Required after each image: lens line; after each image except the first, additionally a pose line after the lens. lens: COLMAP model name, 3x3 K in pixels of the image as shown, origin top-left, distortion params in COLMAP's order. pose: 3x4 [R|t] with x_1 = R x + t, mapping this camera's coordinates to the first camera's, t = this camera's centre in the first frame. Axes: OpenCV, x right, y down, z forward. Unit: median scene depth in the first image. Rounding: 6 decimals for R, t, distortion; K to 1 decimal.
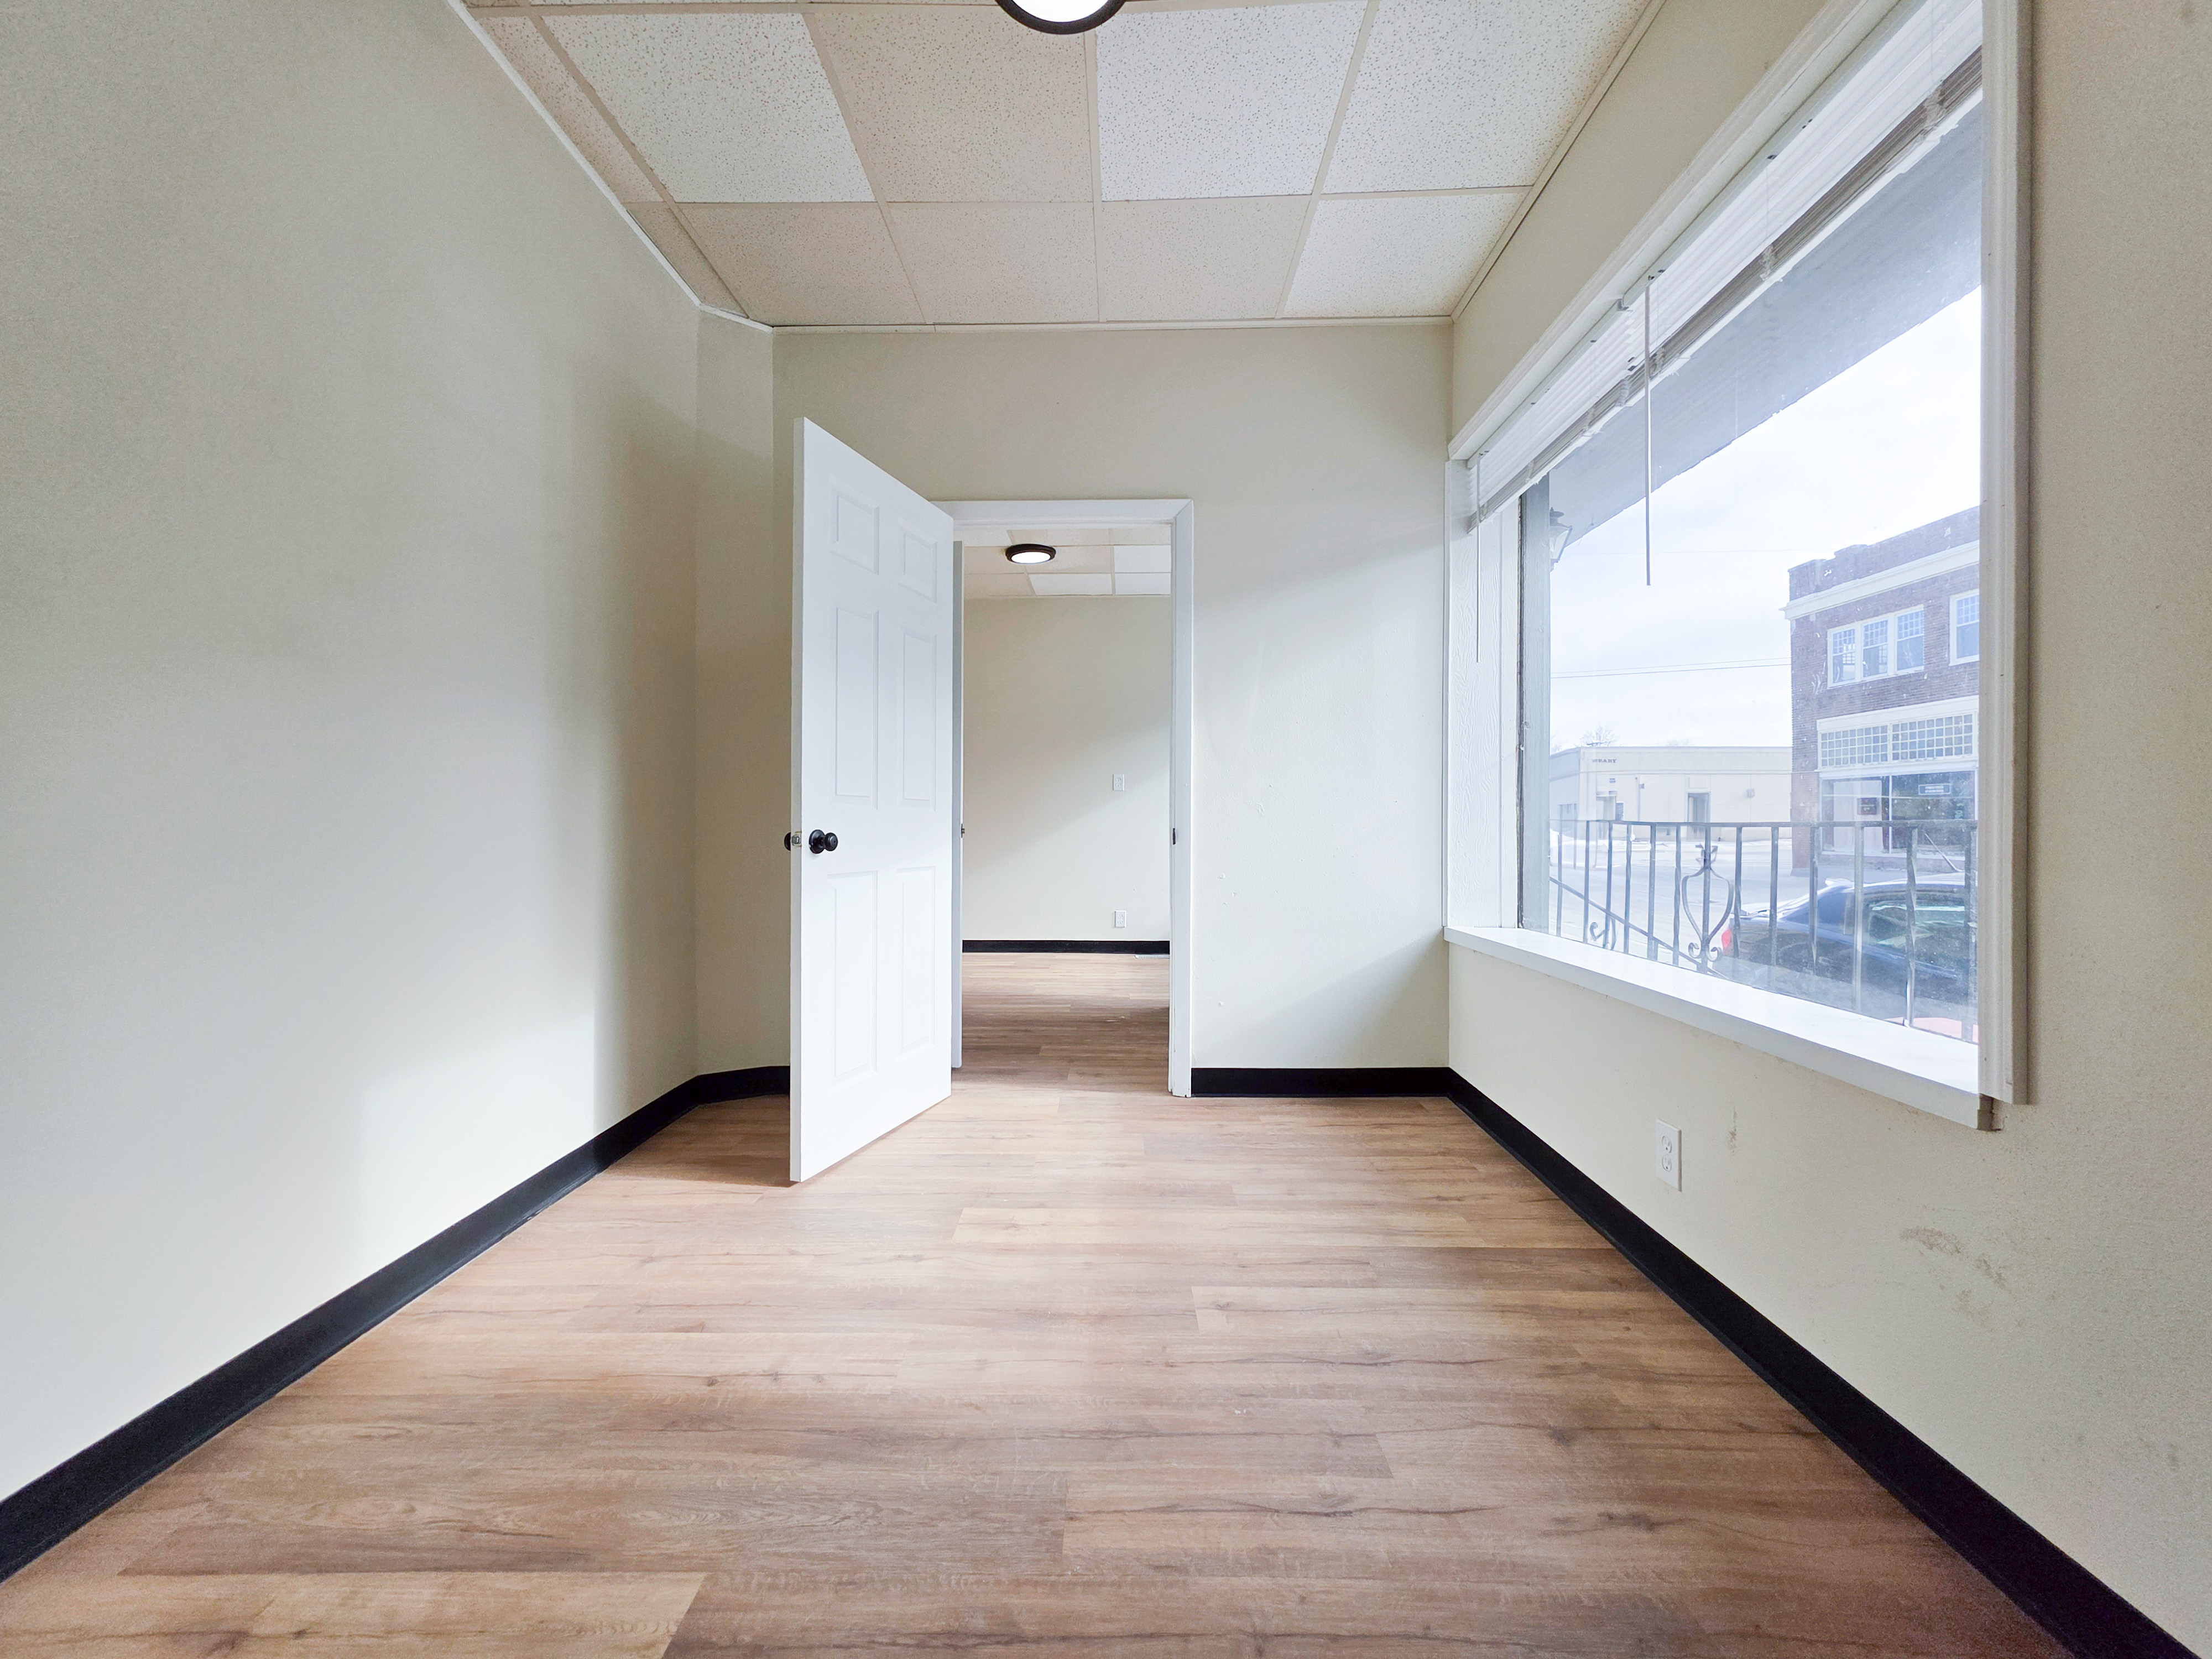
lens RADIAL K [[880.0, 0, 1098.6], [0, 880.0, 819.1], [0, 0, 1]] dist [0.000512, 0.000299]
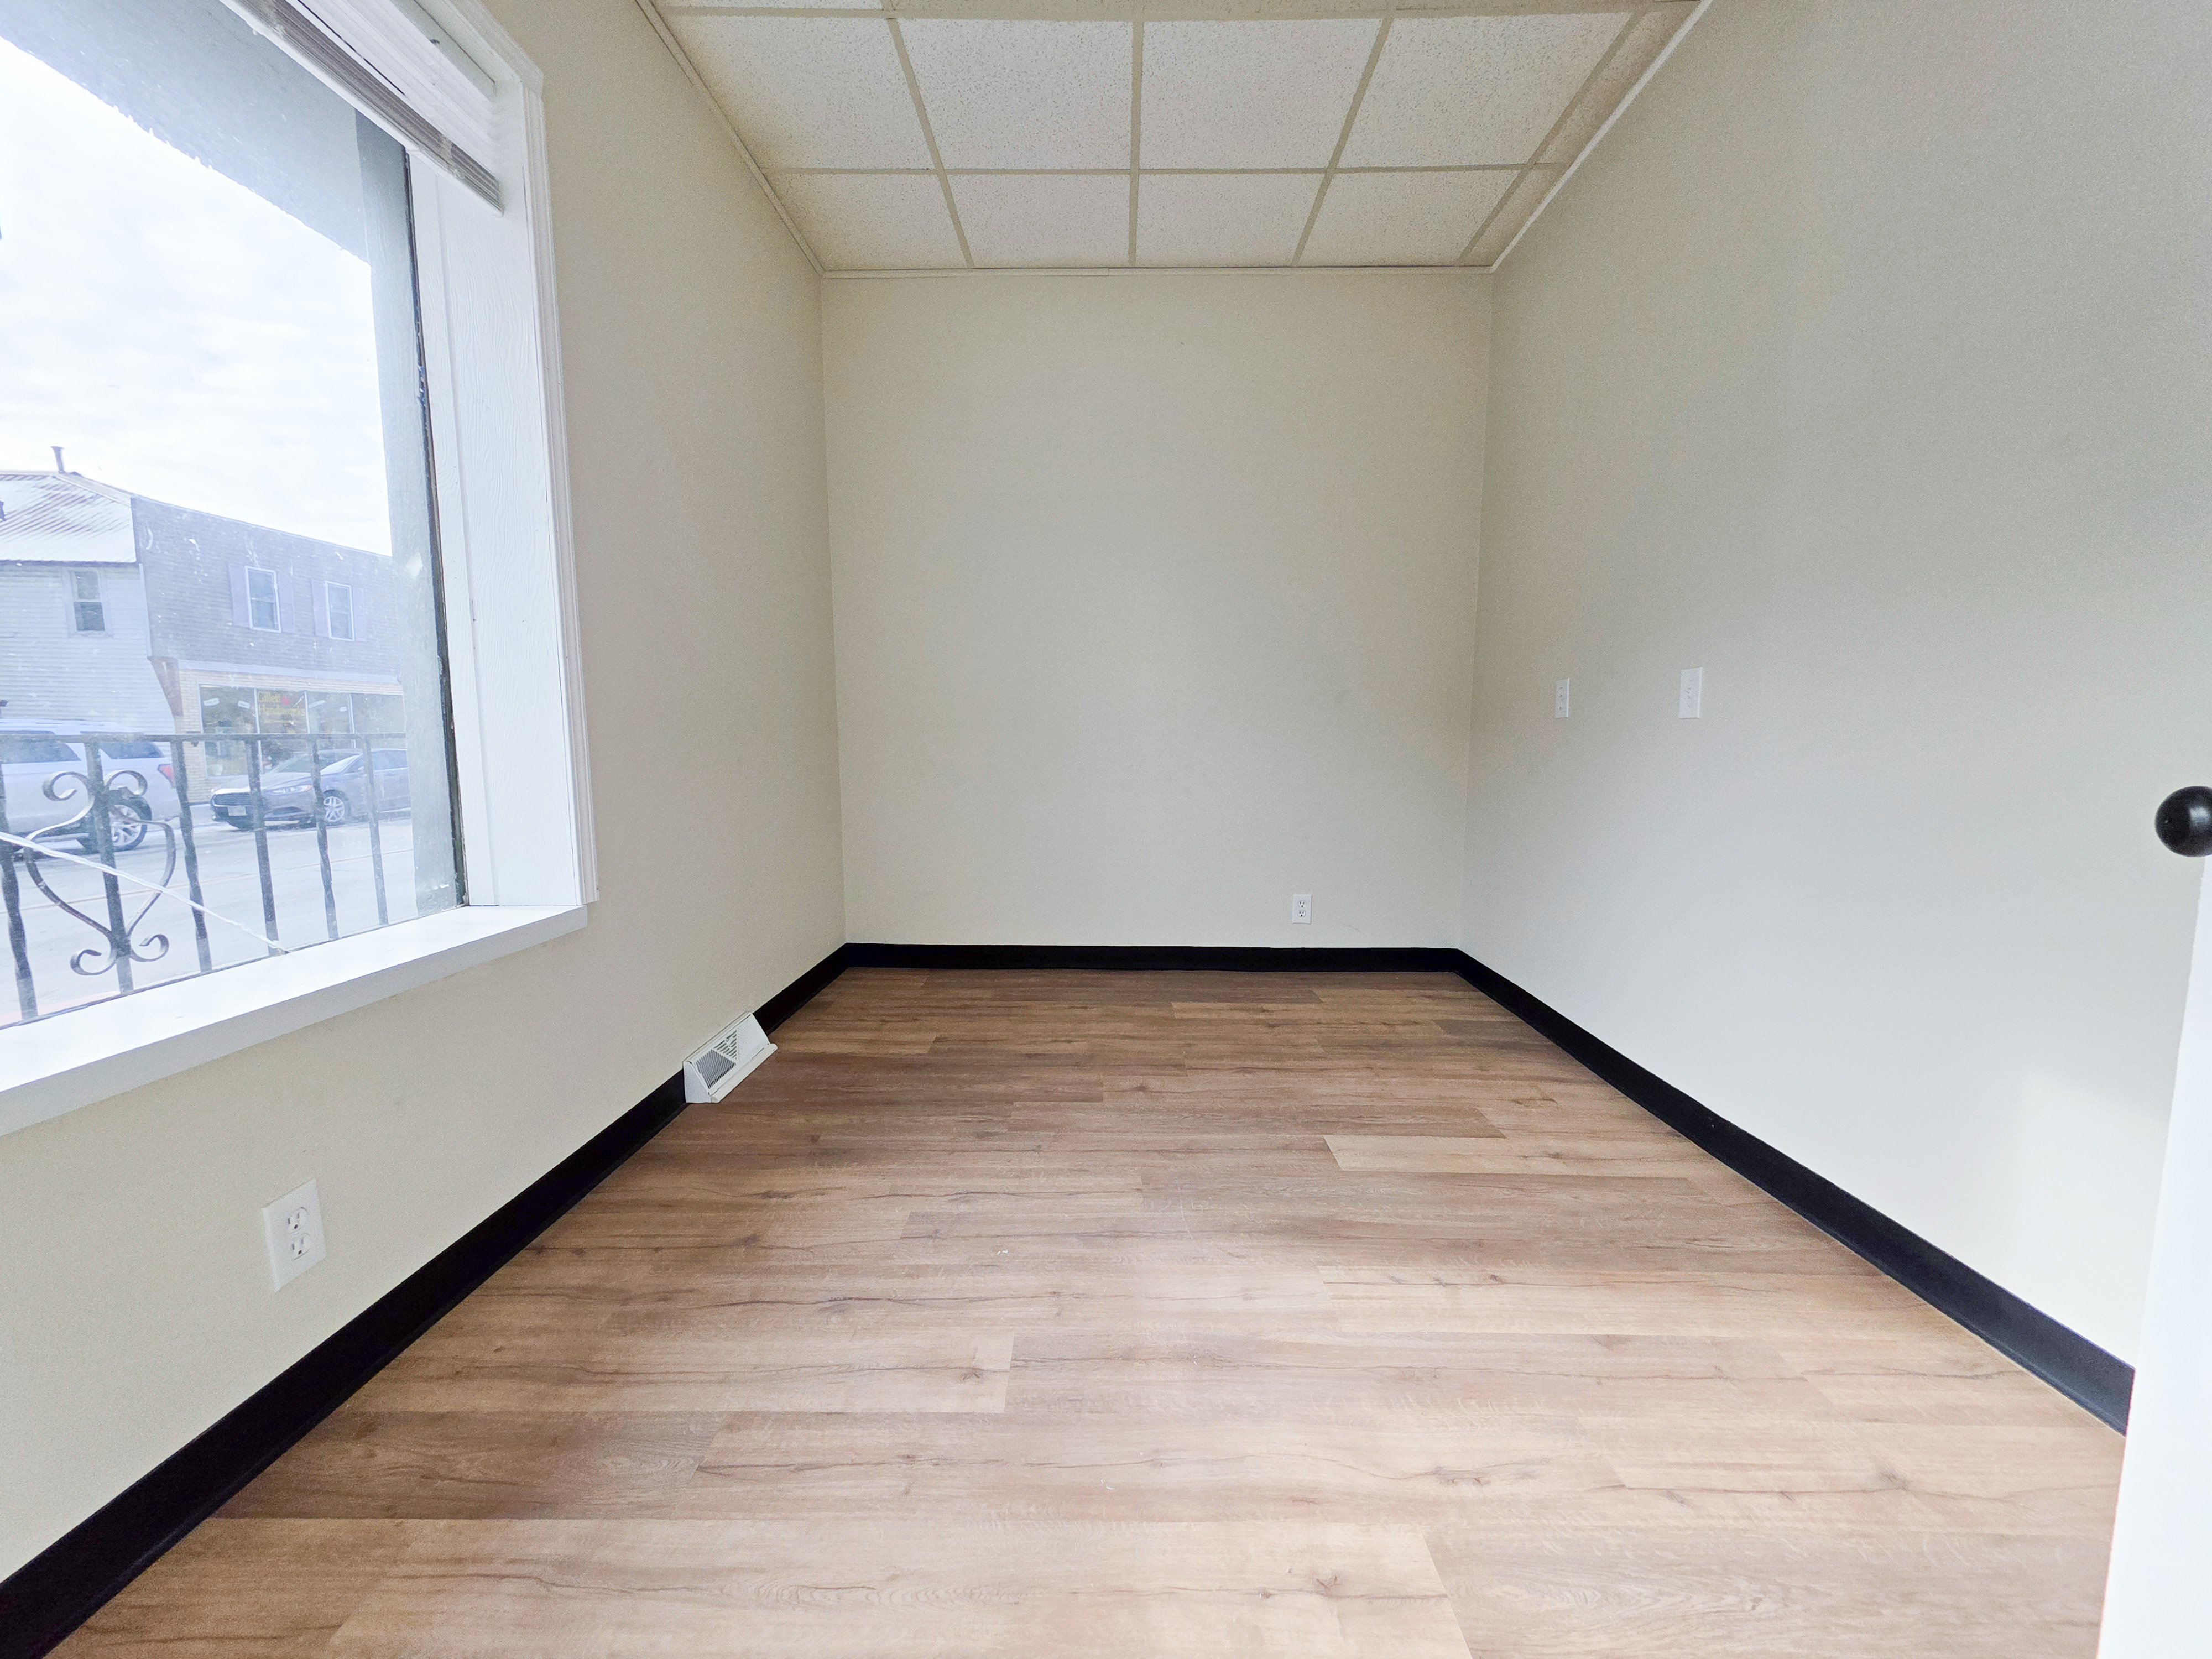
lens RADIAL K [[882.1, 0, 1095.6], [0, 882.1, 827.0], [0, 0, 1]] dist [0.000806, 0.000649]
pose [[-0.999951, -0.001549, -0.009819, 0.039657], [-0.002520, 0.995015, 0.099690, 0.000558], [0.009615, 0.099710, -0.994970, 1.613827]]
